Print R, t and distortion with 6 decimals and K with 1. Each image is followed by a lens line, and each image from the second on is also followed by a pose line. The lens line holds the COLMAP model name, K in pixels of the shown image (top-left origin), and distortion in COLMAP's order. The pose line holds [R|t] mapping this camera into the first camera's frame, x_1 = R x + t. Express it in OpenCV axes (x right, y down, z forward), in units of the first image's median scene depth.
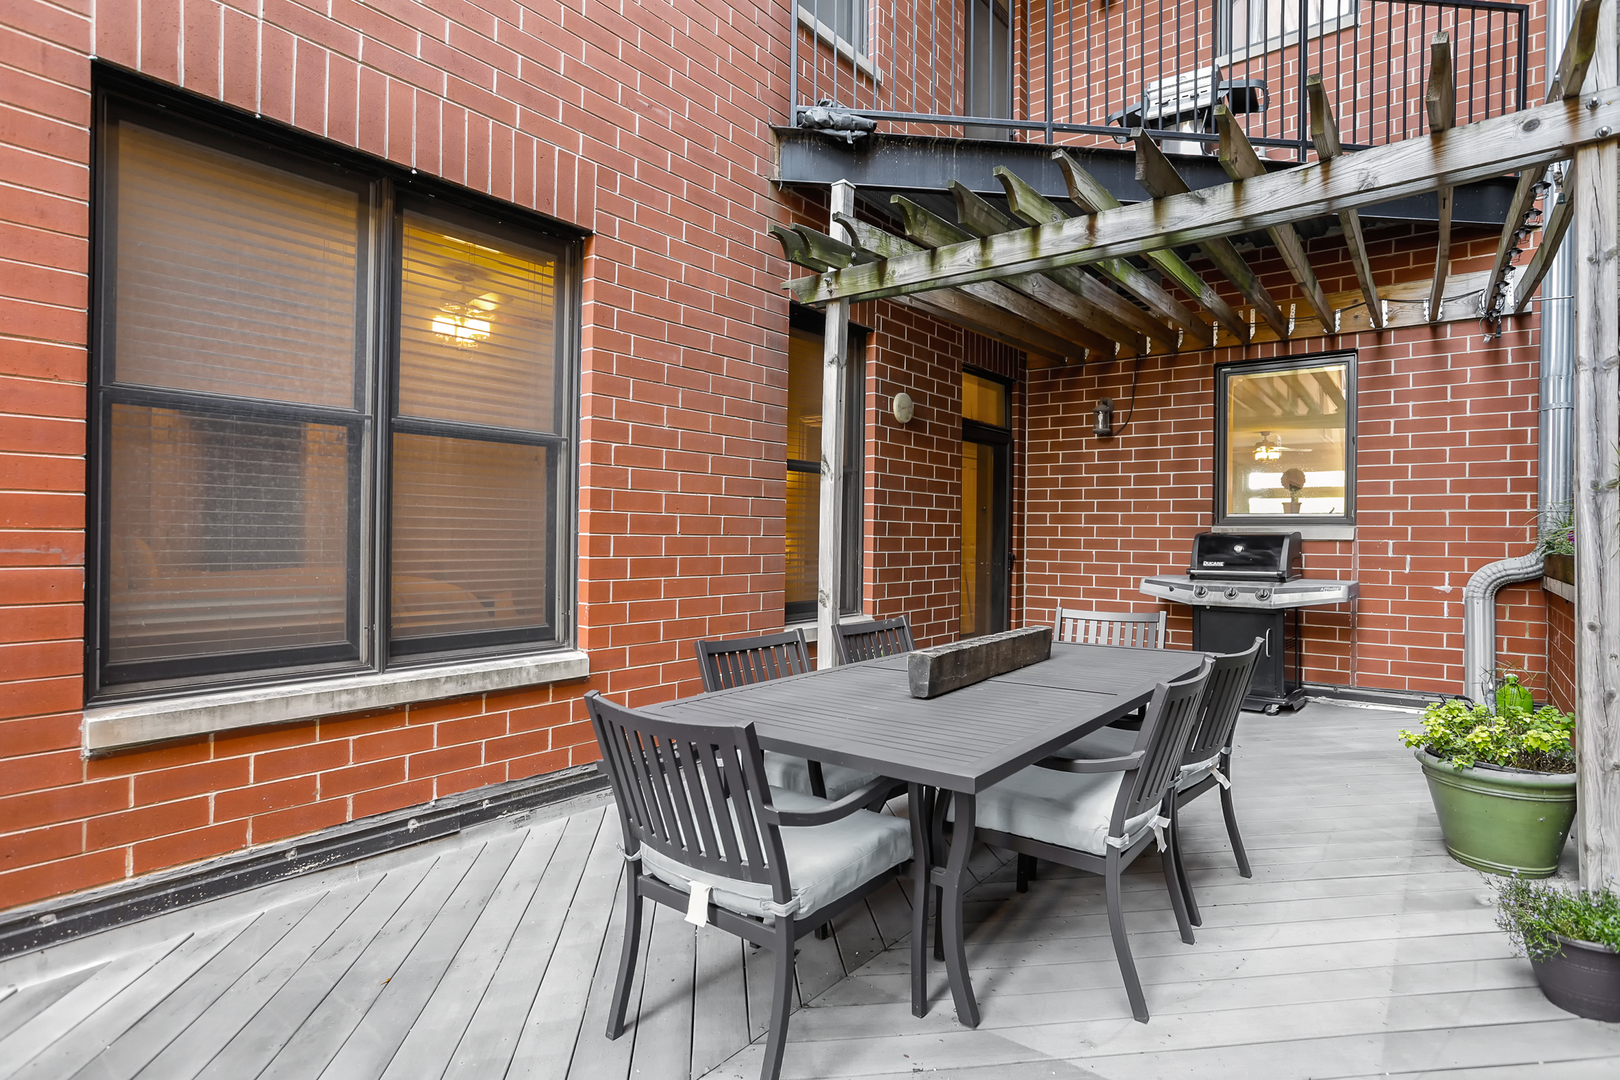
lens RADIAL K [[803.5, 0, 799.2], [0, 803.5, 548.1], [0, 0, 1]] dist [-0.041879, 0.016371]
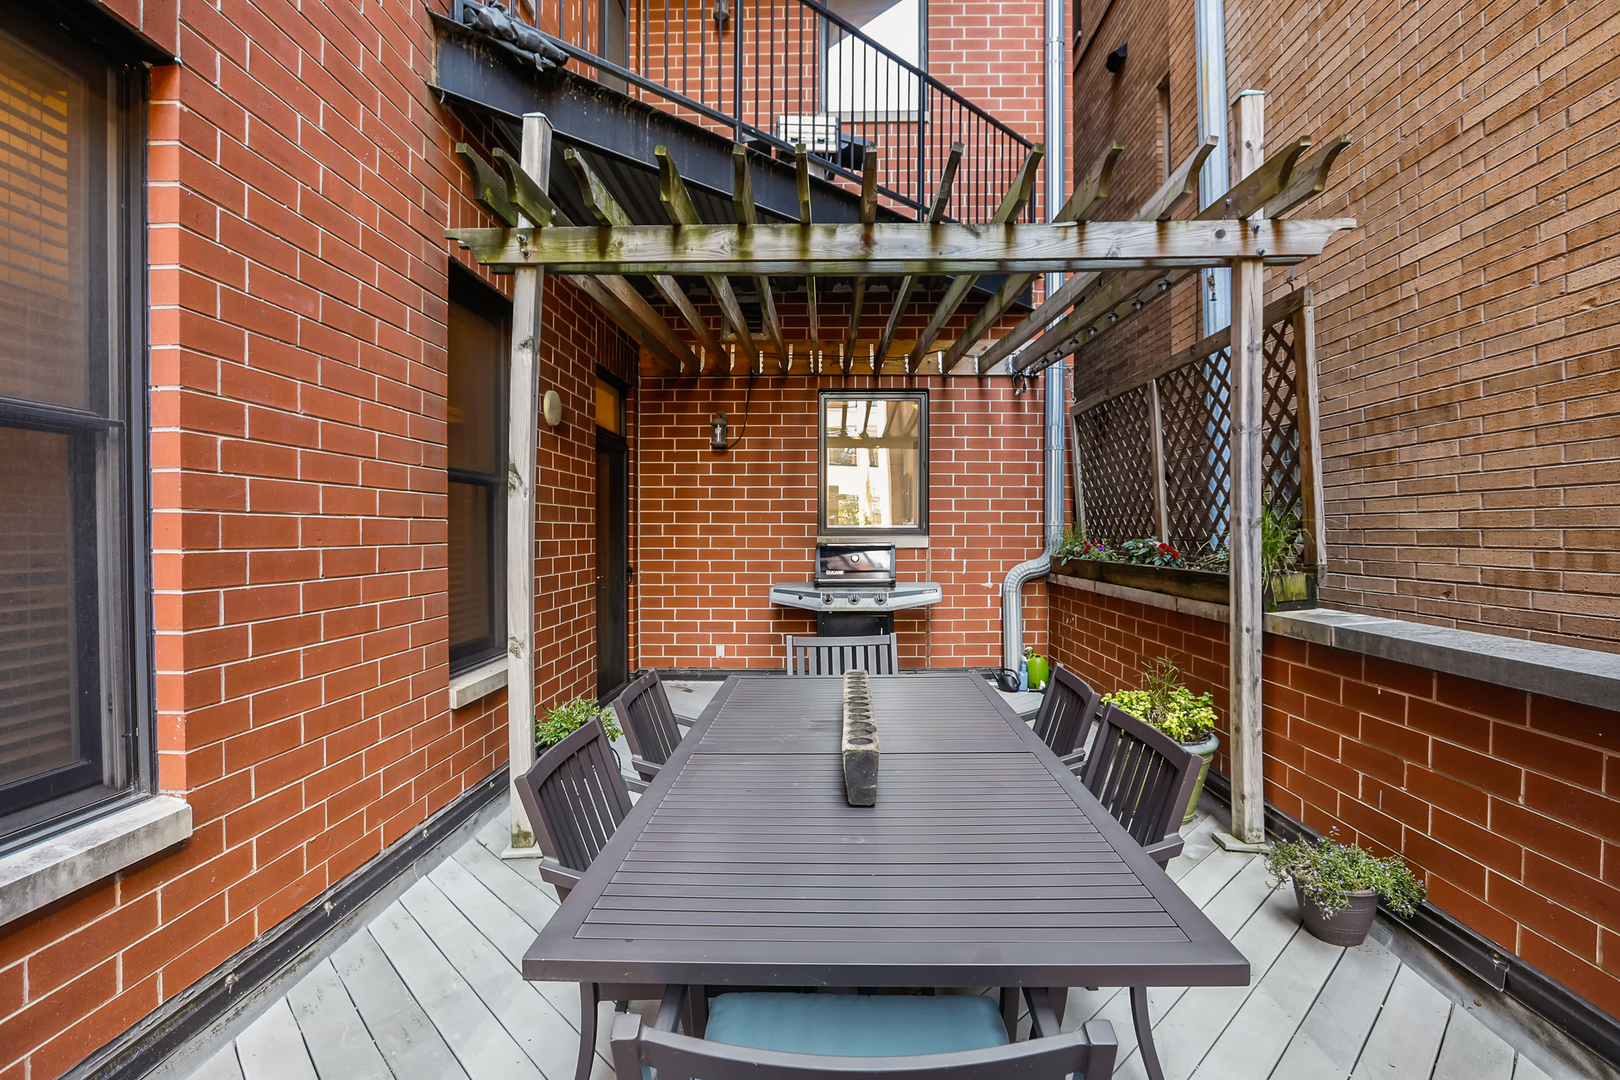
lens RADIAL K [[757.0, 0, 823.0], [0, 757.0, 557.8], [0, 0, 1]] dist [-0.049748, 0.018117]
pose [[0.802087, -0.030384, 0.596433, -0.161802], [0.020368, 0.999516, 0.023528, -0.035184], [-0.596859, -0.006723, 0.802318, 0.234847]]
